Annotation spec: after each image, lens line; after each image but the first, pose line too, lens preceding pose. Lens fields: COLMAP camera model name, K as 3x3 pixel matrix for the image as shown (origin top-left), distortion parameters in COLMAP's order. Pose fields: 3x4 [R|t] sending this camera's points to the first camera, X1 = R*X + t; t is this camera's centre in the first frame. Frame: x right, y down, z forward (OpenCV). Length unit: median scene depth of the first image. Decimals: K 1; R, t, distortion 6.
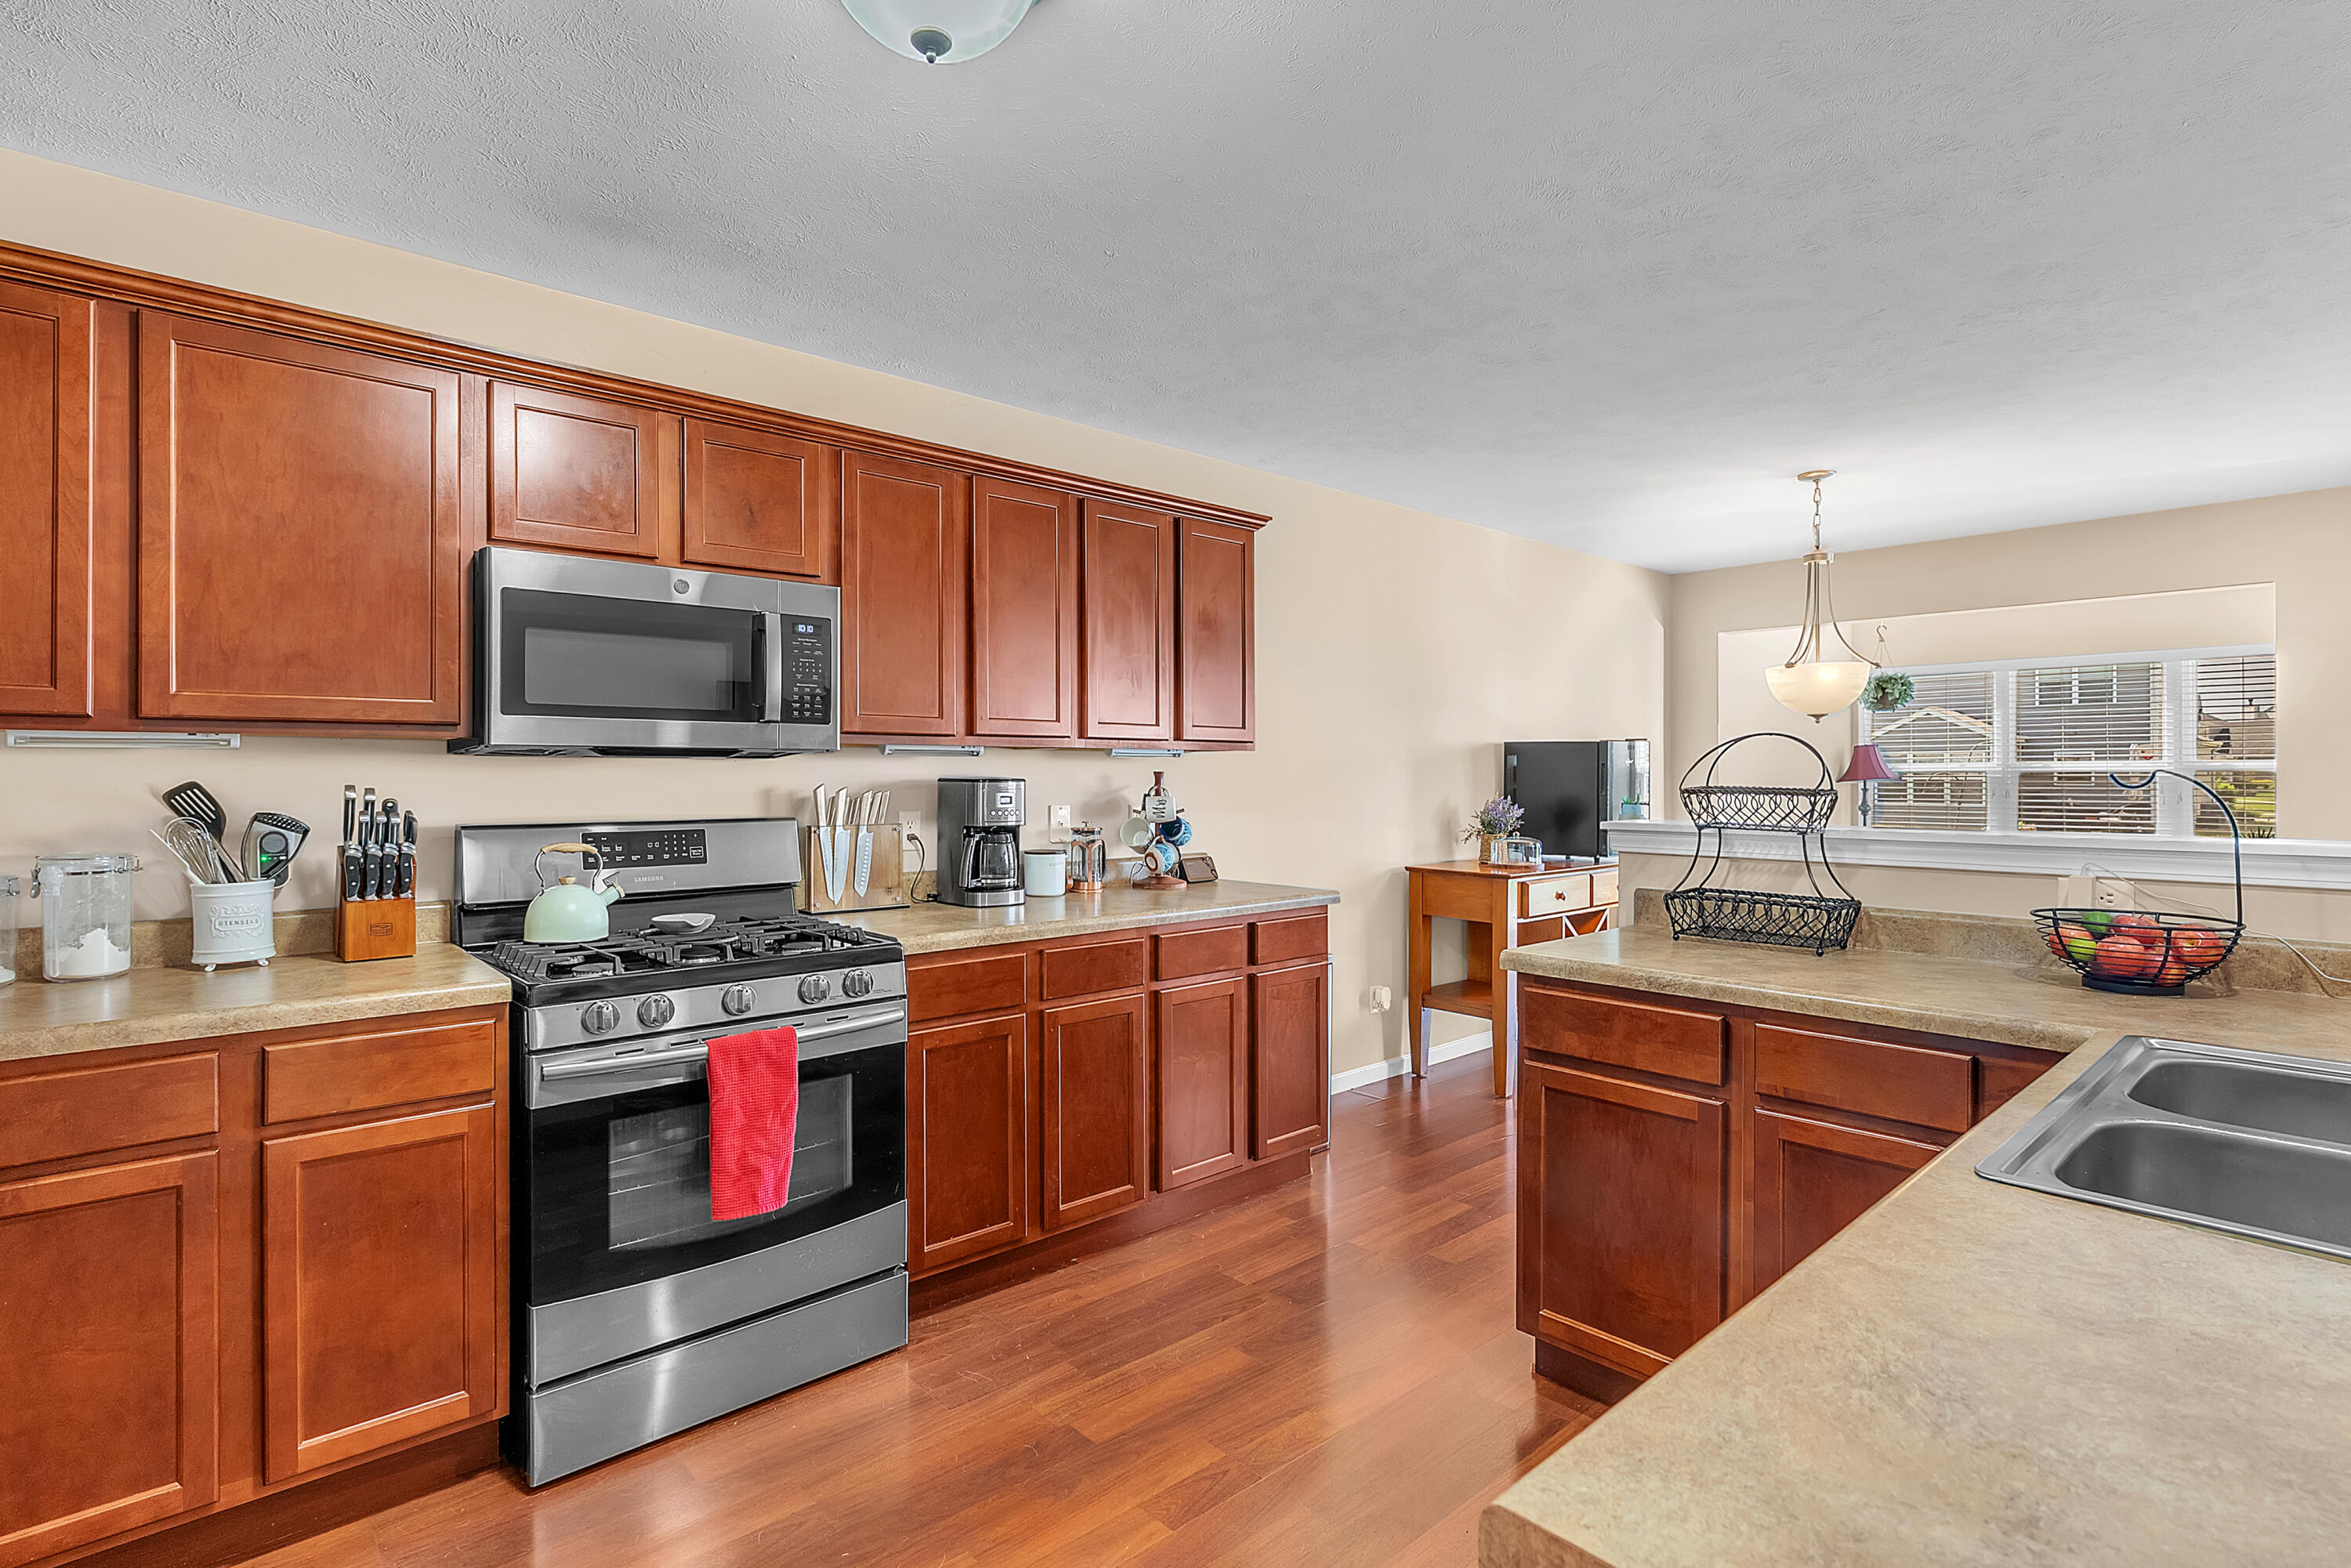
lens RADIAL K [[1127.9, 0, 1174.3], [0, 1127.9, 768.9], [0, 0, 1]] dist [-0.003165, 0.000489]
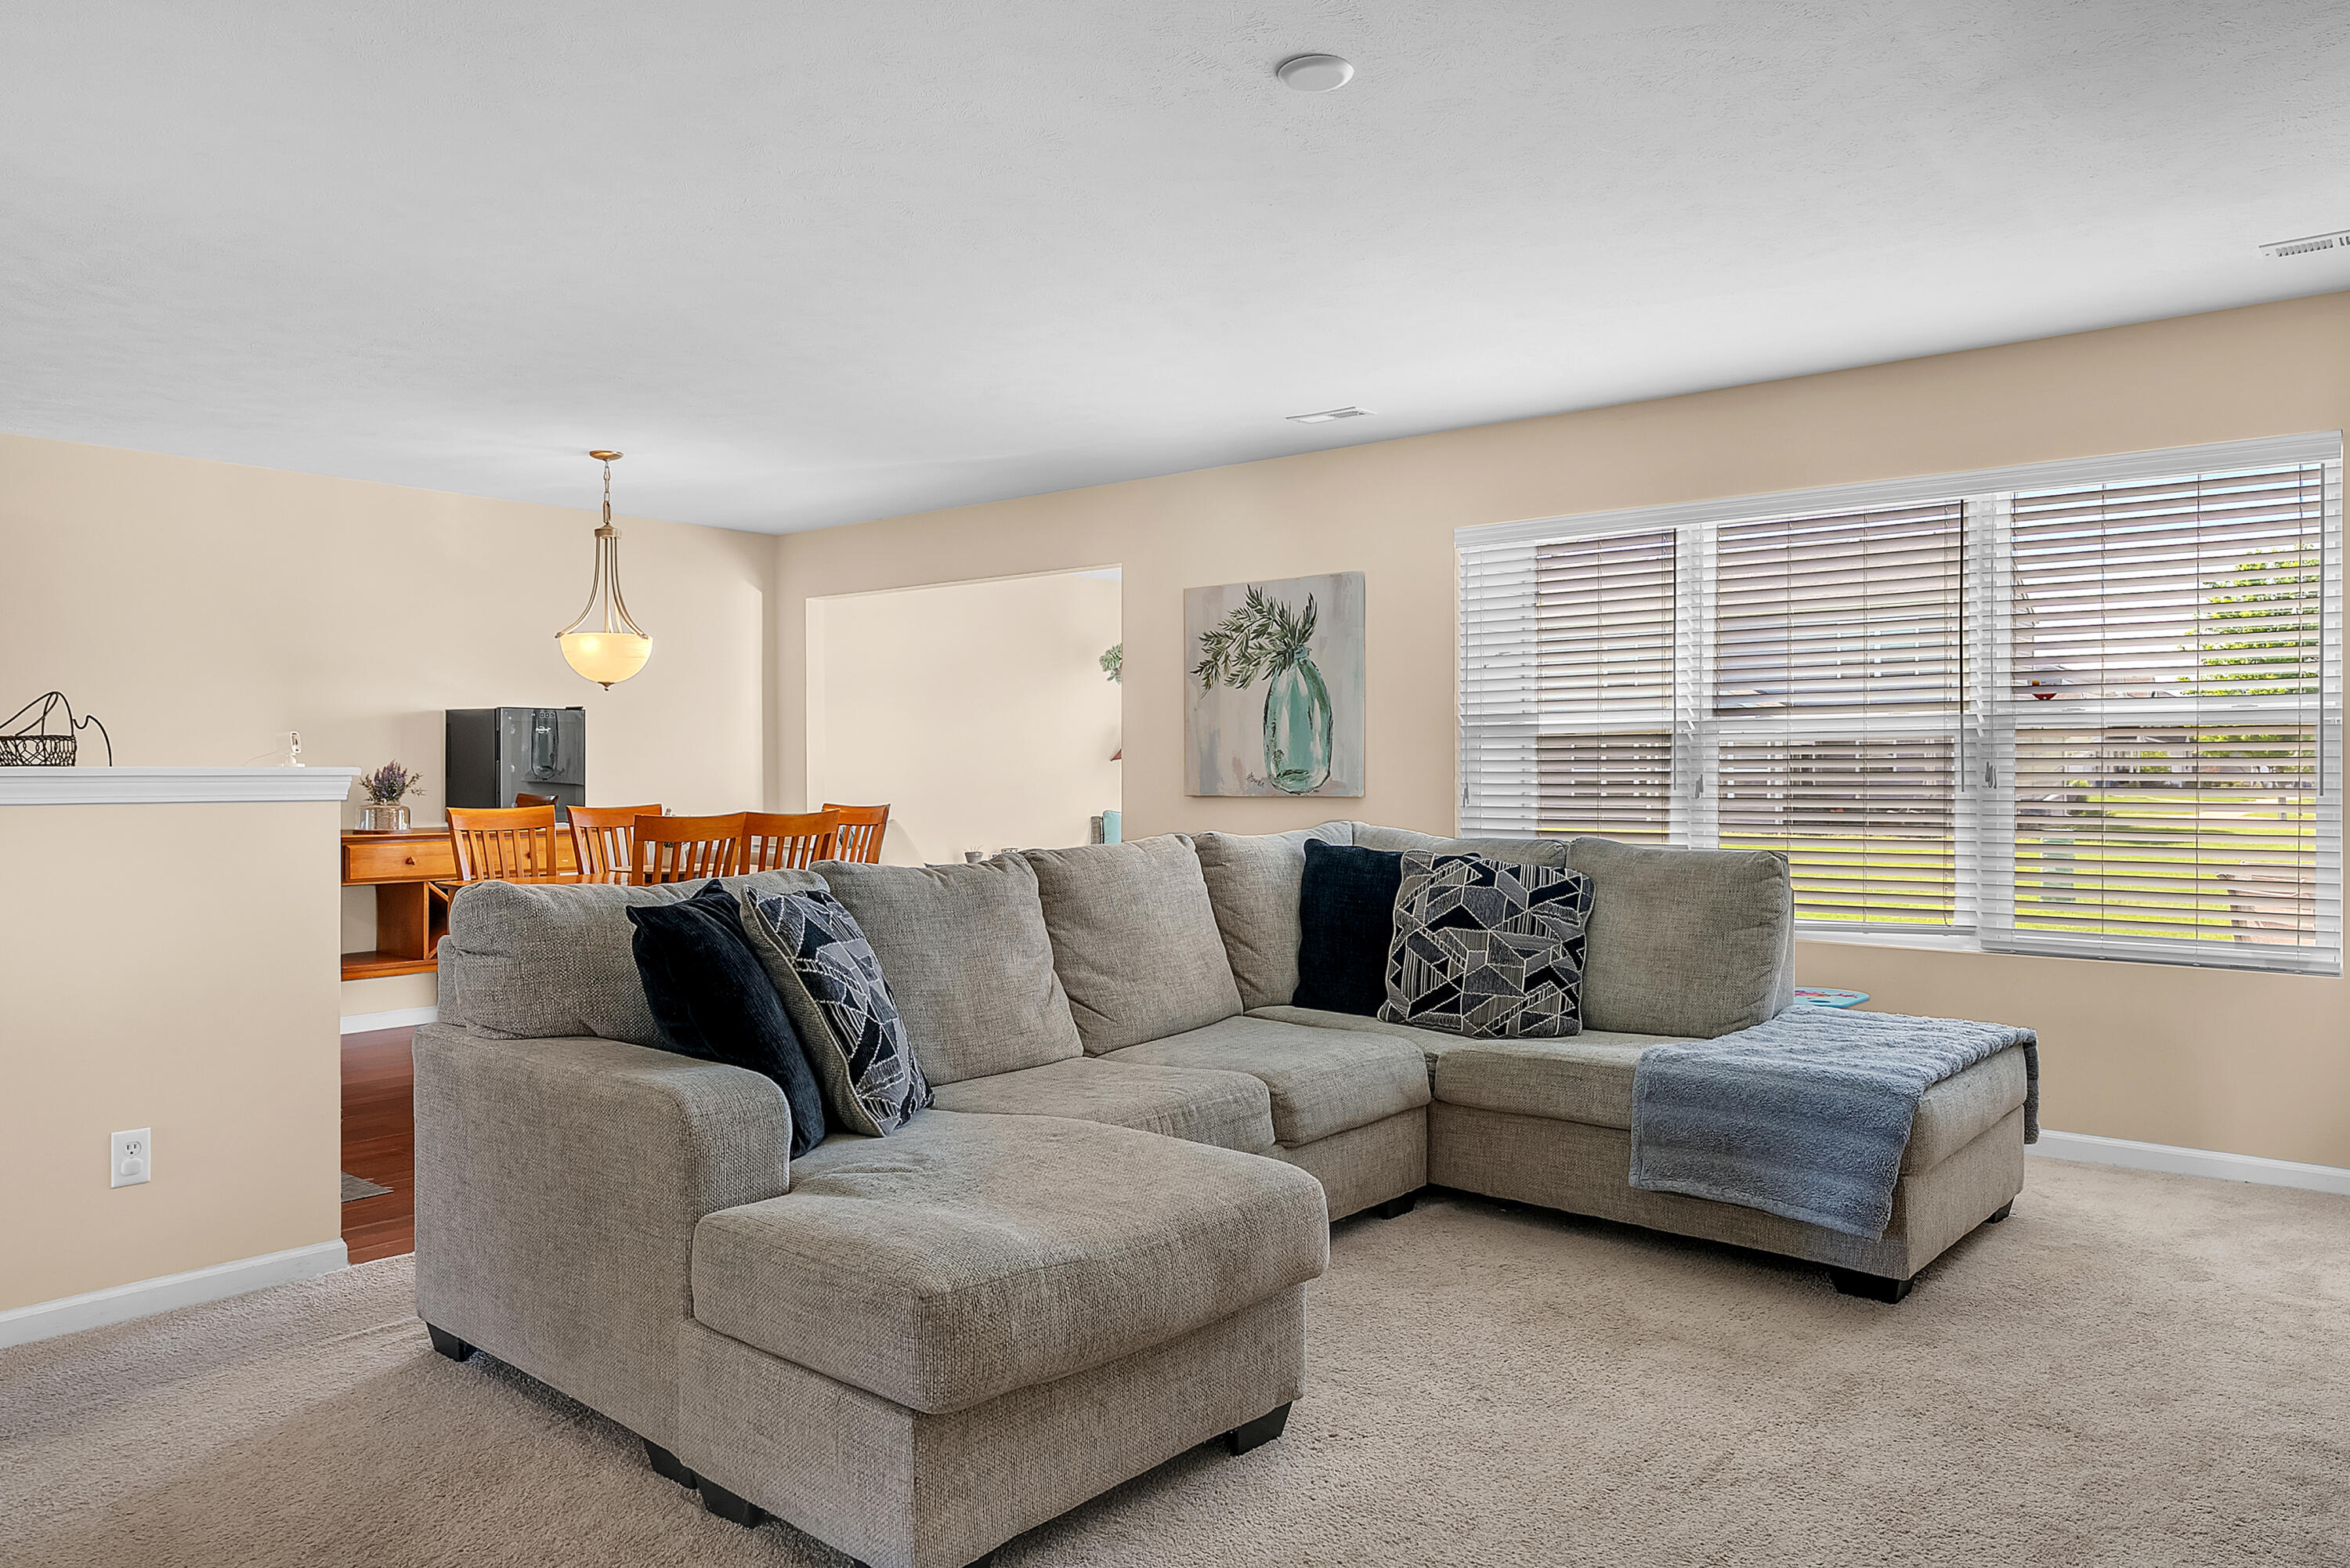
lens RADIAL K [[1568.5, 0, 1181.3], [0, 1568.5, 783.6], [0, 0, 1]] dist [0.000851, 0.000530]
pose [[0.990406, -0.001538, 0.138177, 1.186161], [-0.000045, 0.999934, 0.011458, 0.040021], [-0.138185, -0.011354, 0.990341, -0.701289]]
